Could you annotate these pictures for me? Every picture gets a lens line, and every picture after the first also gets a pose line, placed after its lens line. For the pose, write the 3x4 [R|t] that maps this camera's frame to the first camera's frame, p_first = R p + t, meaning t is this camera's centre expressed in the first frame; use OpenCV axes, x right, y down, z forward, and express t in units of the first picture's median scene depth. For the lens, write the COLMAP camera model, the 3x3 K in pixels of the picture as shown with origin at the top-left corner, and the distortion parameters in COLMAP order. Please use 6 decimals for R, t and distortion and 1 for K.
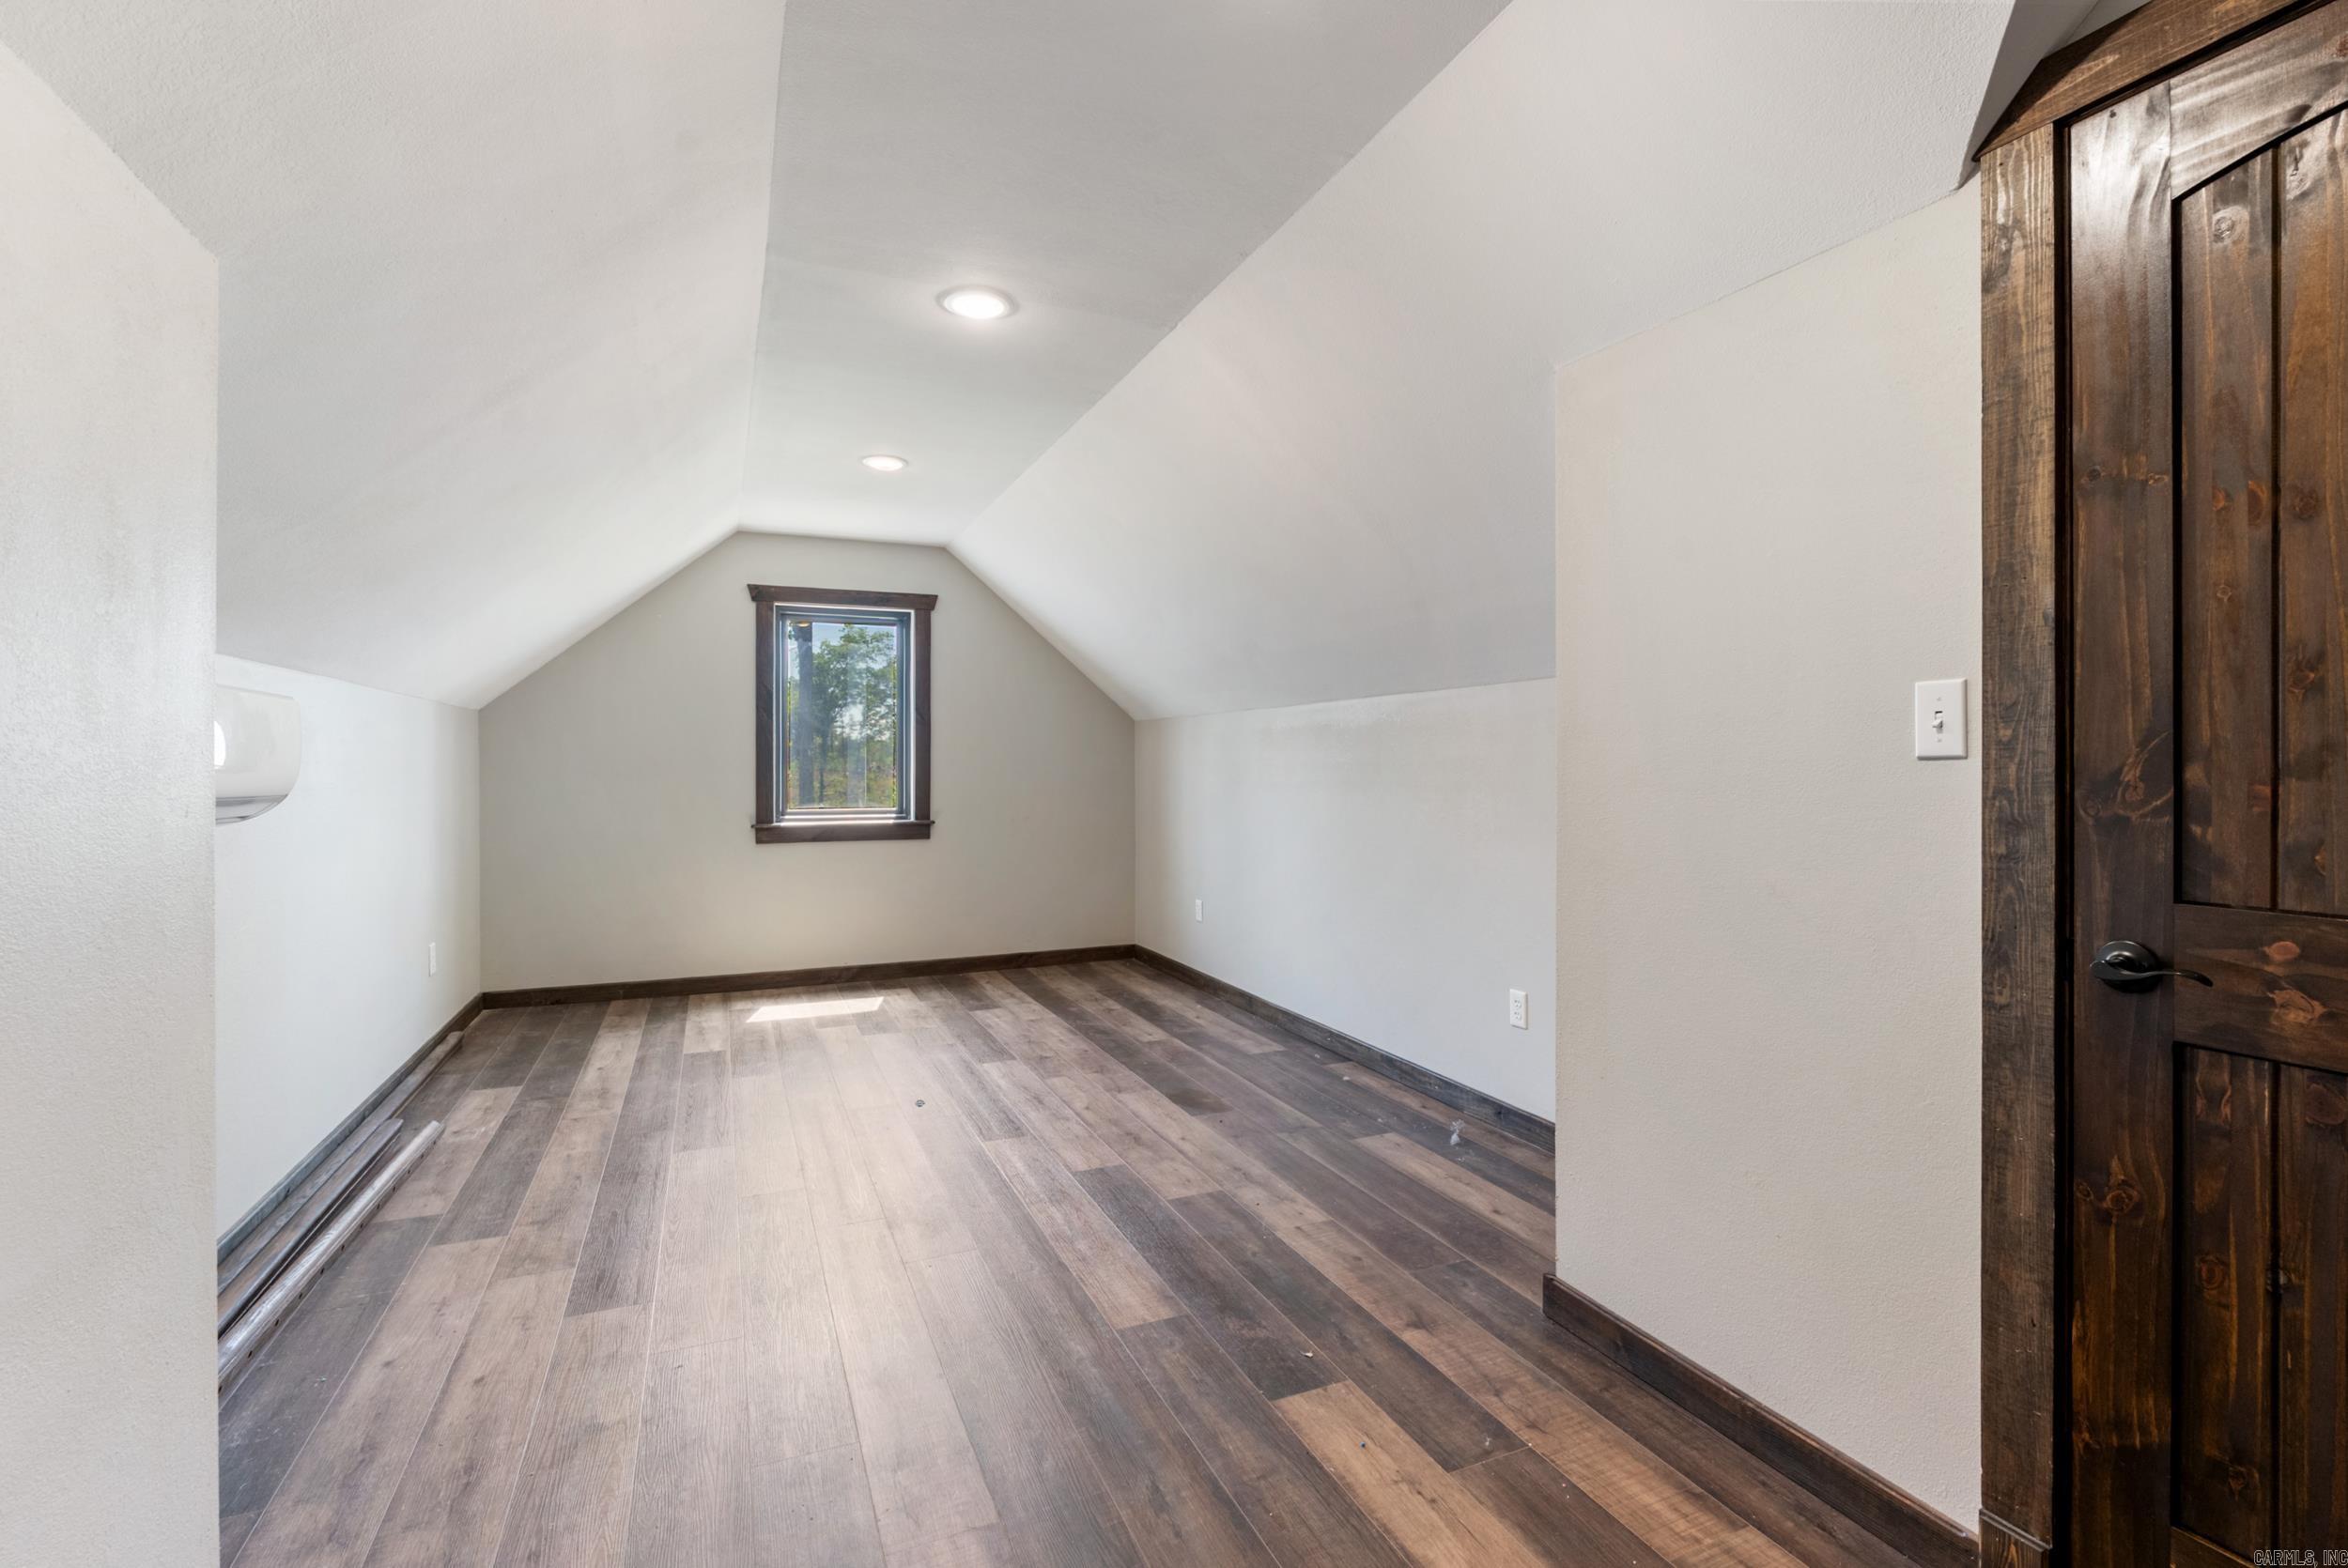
lens RADIAL K [[1031.8, 0, 1167.7], [0, 1031.8, 774.9], [0, 0, 1]] dist [-0.012353, 0.000396]
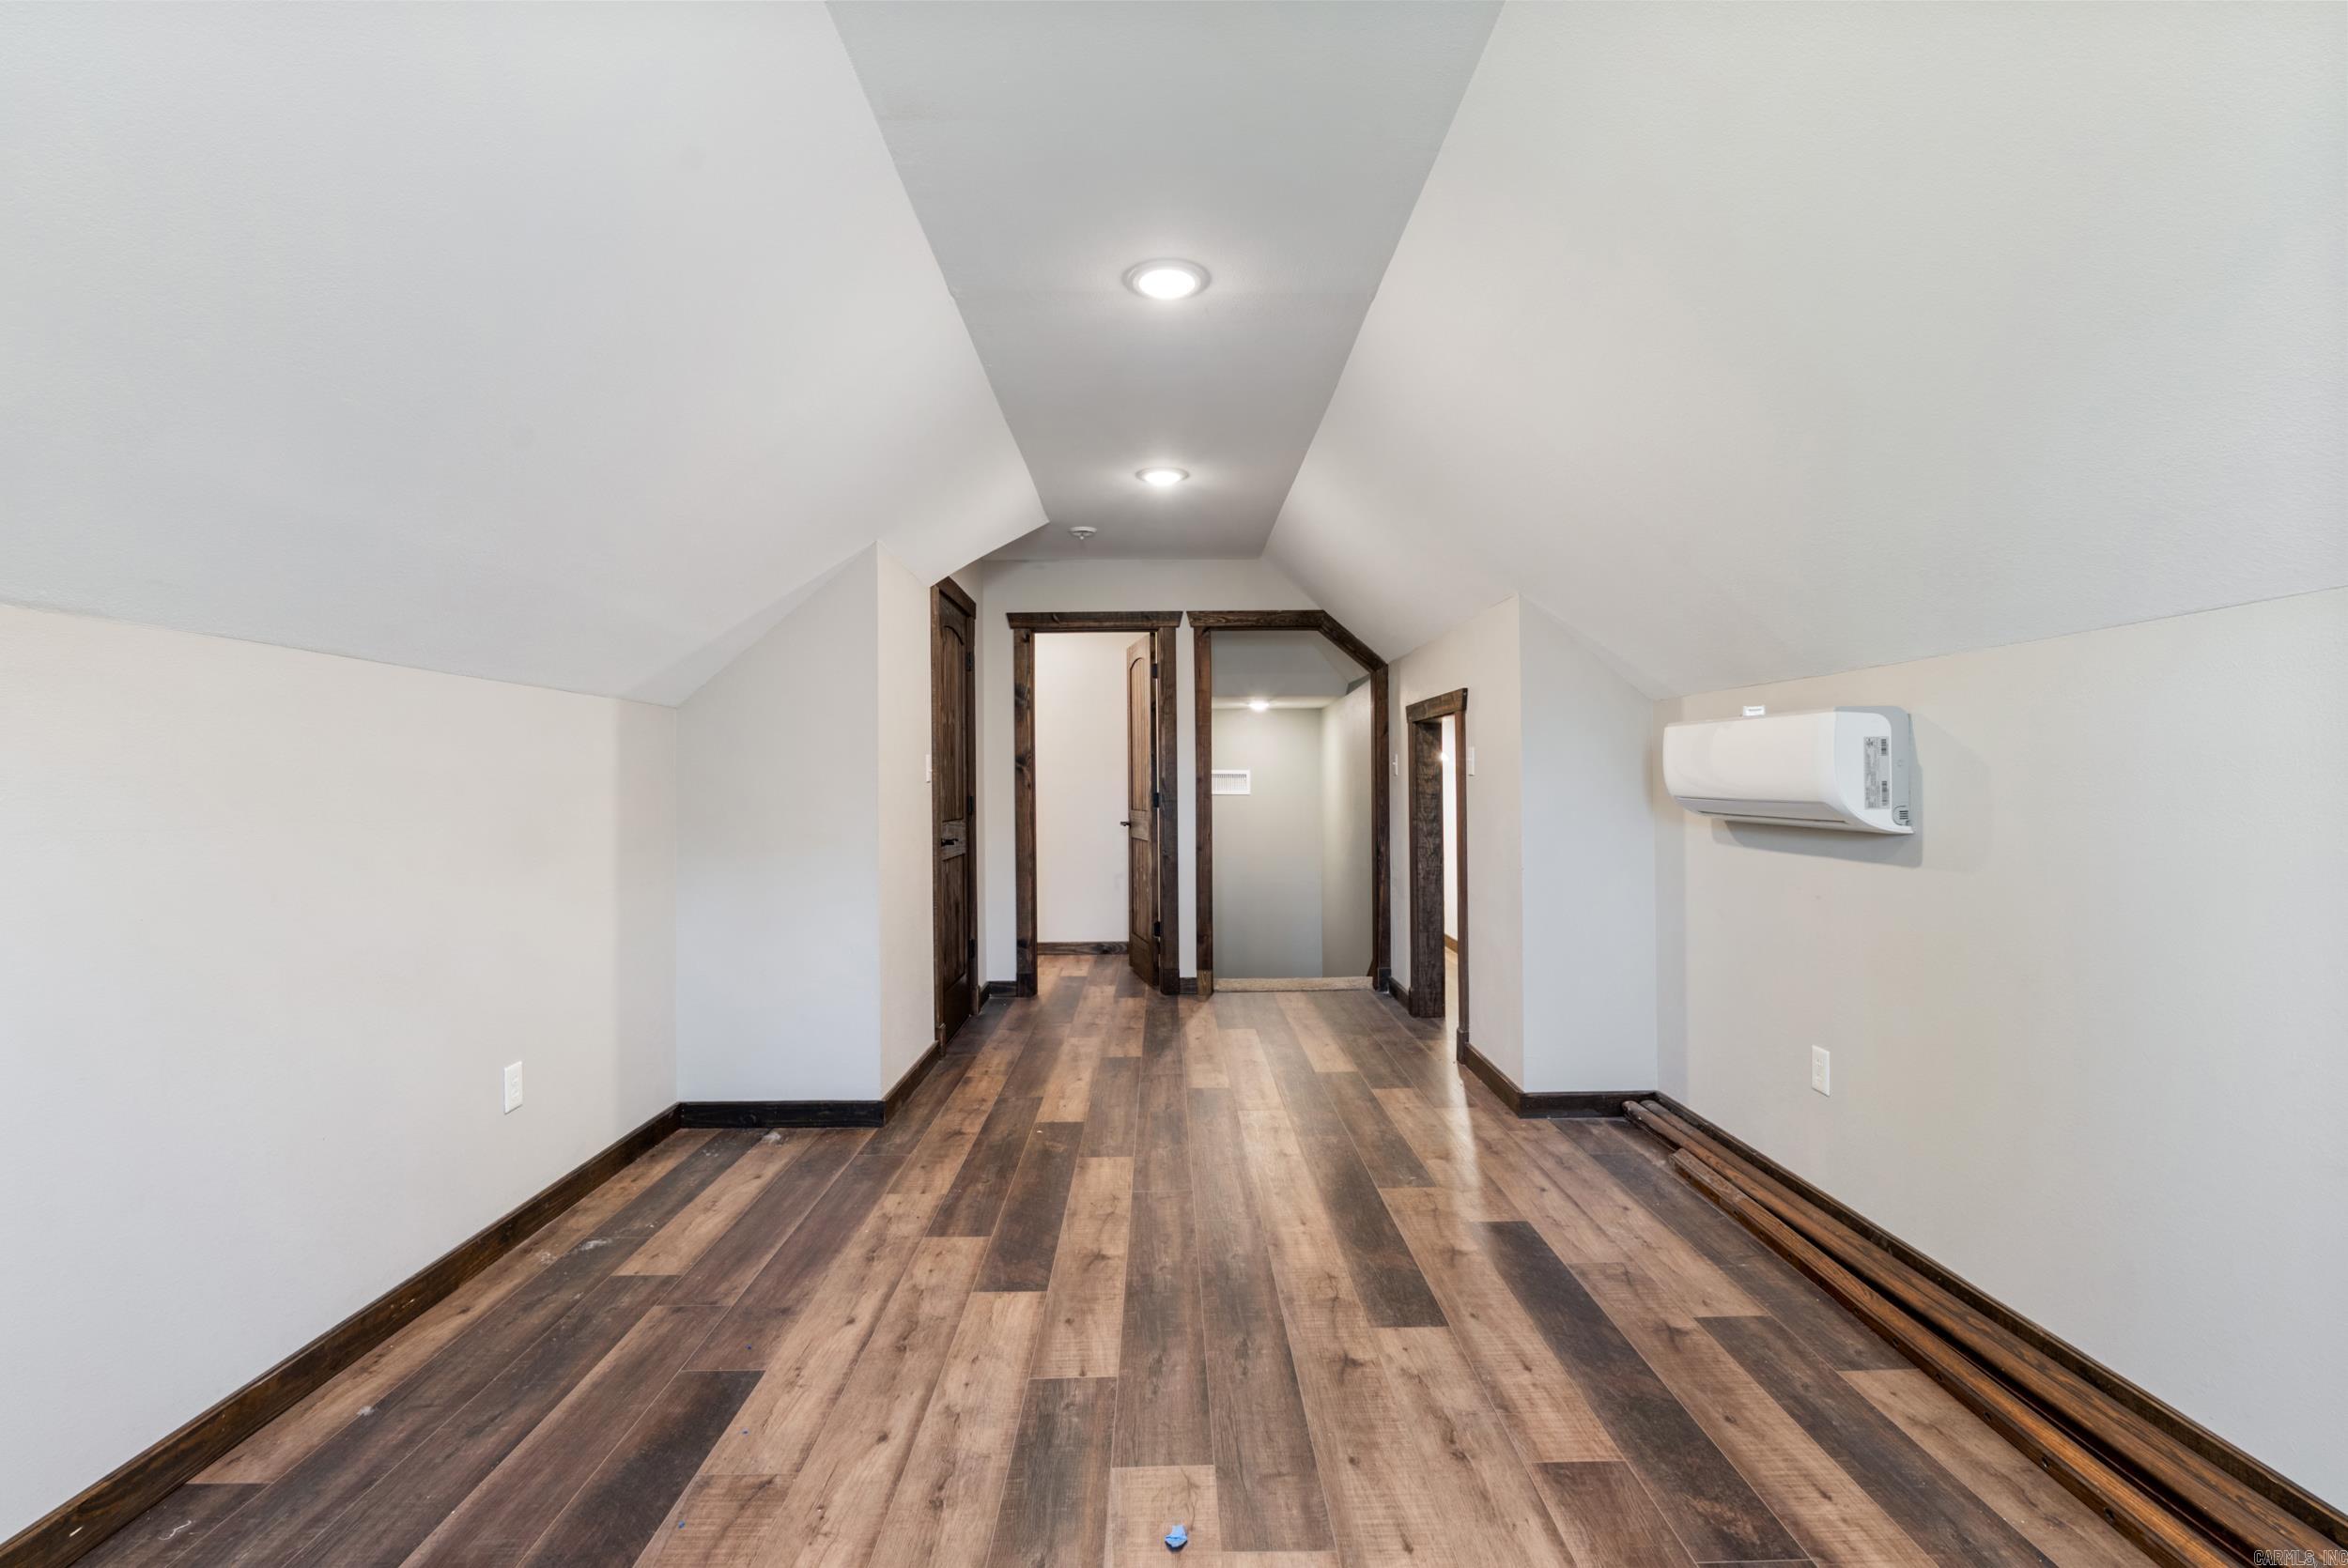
lens RADIAL K [[1031.8, 0, 1167.7], [0, 1031.8, 774.9], [0, 0, 1]] dist [-0.012353, 0.000396]
pose [[-0.920035, 0.011464, 0.391667, -0.541447], [0.011374, 0.999932, -0.002551, -0.012789], [-0.391670, 0.002107, -0.920103, 1.840421]]
